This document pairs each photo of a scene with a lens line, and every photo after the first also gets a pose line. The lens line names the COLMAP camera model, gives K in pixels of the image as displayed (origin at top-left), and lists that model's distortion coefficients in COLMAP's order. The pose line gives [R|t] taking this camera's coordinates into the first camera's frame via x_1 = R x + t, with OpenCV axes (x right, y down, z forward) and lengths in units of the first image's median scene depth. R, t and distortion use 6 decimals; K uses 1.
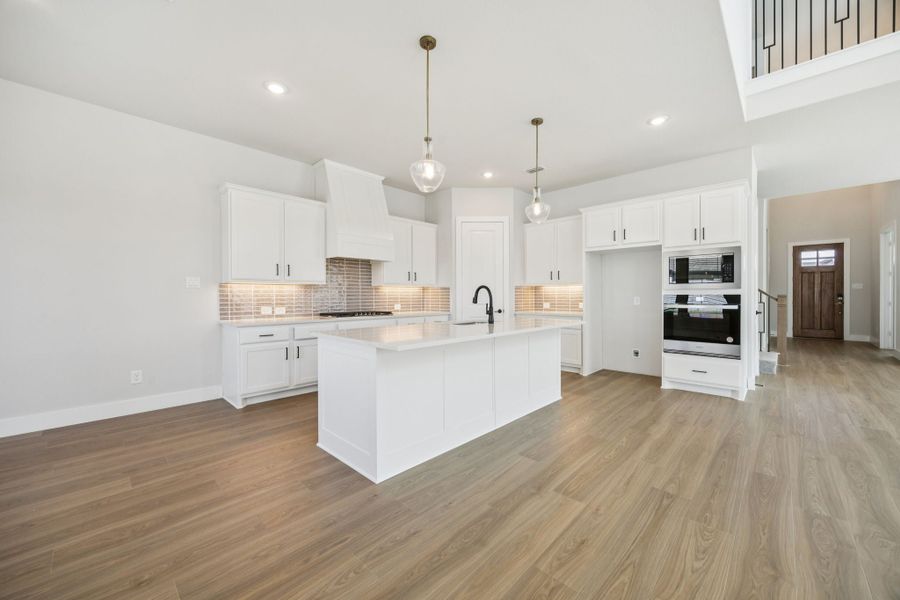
lens RADIAL K [[344.6, 0, 451.9], [0, 344.6, 297.5], [0, 0, 1]] dist [-0.001418, 0.000078]
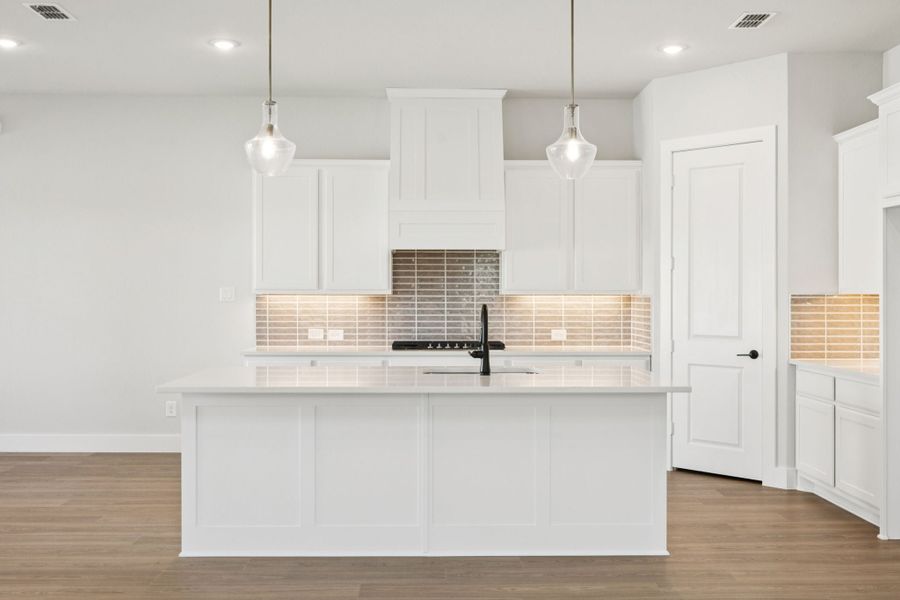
lens RADIAL K [[851.3, 0, 450.0], [0, 851.3, 300.0], [0, 0, 1]] dist [0.003393, 0.001622]
pose [[0.708486, 0.009769, -0.705658, 0.829370], [-0.007394, 0.999952, 0.006419, -0.041612], [0.705686, 0.000670, 0.708524, 0.012056]]
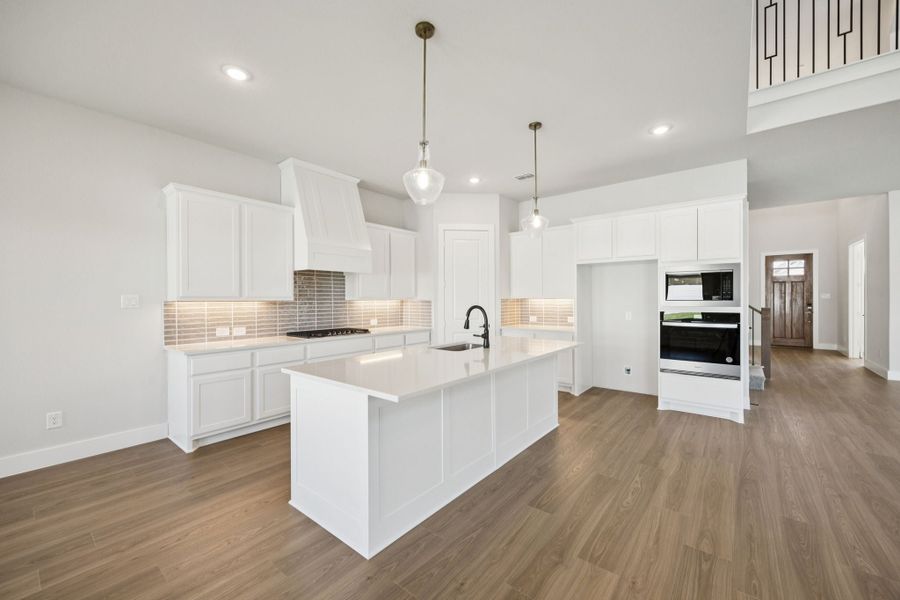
lens RADIAL K [[356.2, 0, 451.5], [0, 356.2, 299.6], [0, 0, 1]] dist [0.004208, -0.000022]
pose [[0.996261, -0.001324, 0.086382, -0.047135], [0.001600, 0.999994, -0.003117, -0.039344], [-0.086377, 0.003243, 0.996257, 0.064615]]
